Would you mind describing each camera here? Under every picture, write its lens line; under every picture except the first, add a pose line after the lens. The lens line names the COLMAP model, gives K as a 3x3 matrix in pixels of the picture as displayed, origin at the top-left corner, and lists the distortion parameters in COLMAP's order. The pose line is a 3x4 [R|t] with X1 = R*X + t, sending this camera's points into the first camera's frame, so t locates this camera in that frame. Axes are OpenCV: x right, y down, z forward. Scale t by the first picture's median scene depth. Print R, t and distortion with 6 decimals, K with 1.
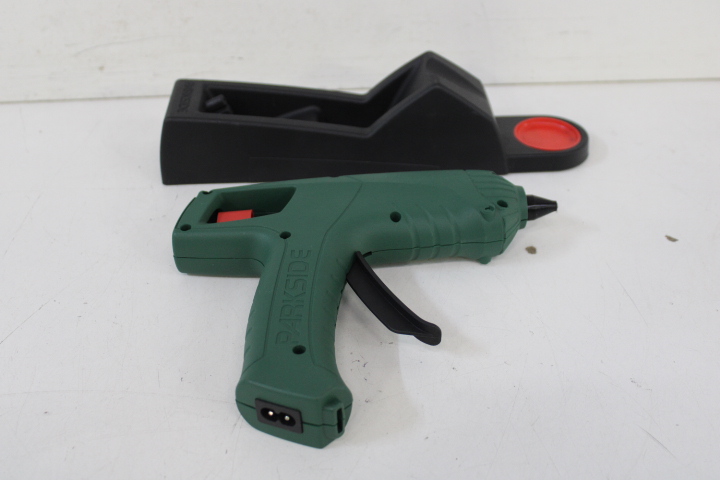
lens RADIAL K [[916.0, 0, 360.0], [0, 916.0, 240.0], [0, 0, 1]] dist [-0.029908, -0.011156]
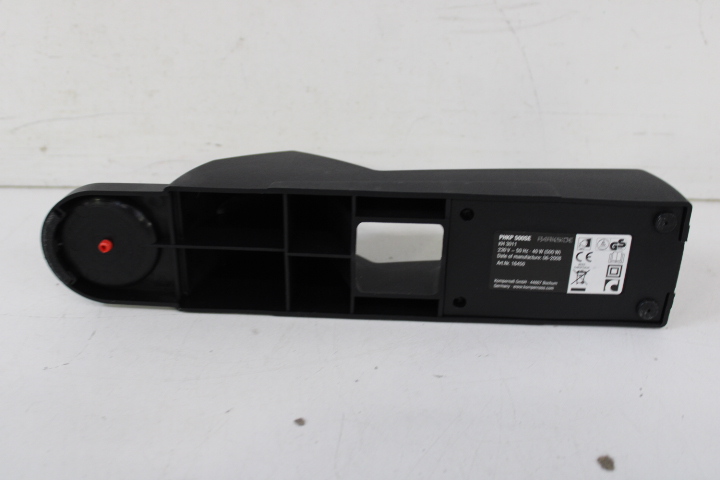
lens RADIAL K [[813.2, 0, 360.0], [0, 813.2, 240.0], [0, 0, 1]] dist [-0.105809, 0.140528]
pose [[0.997343, 0.056097, -0.046471, 0.025462], [-0.059967, 0.994439, -0.086573, -0.066840], [0.041357, 0.089129, 0.995161, 0.330530]]
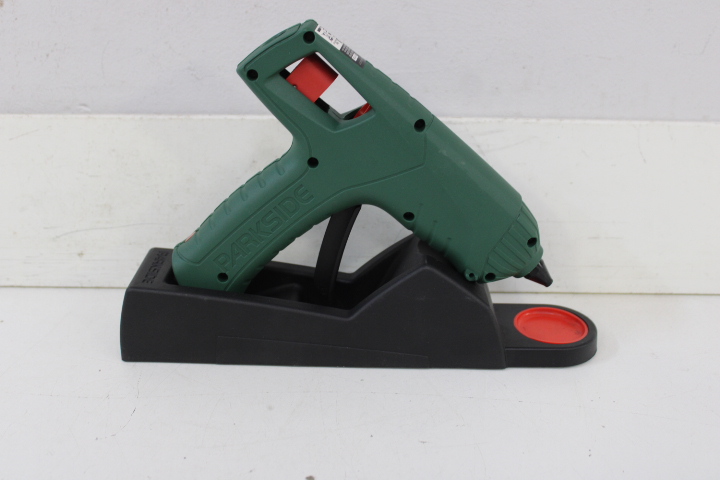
lens RADIAL K [[795.6, 0, 363.2], [0, 795.6, 223.5], [0, 0, 1]] dist [-0.064488, 0.016365]
pose [[0.998381, 0.042238, -0.038109, 0.026075], [-0.049809, 0.972648, -0.226881, -0.054063], [0.027483, 0.228412, 0.973177, 0.236890]]
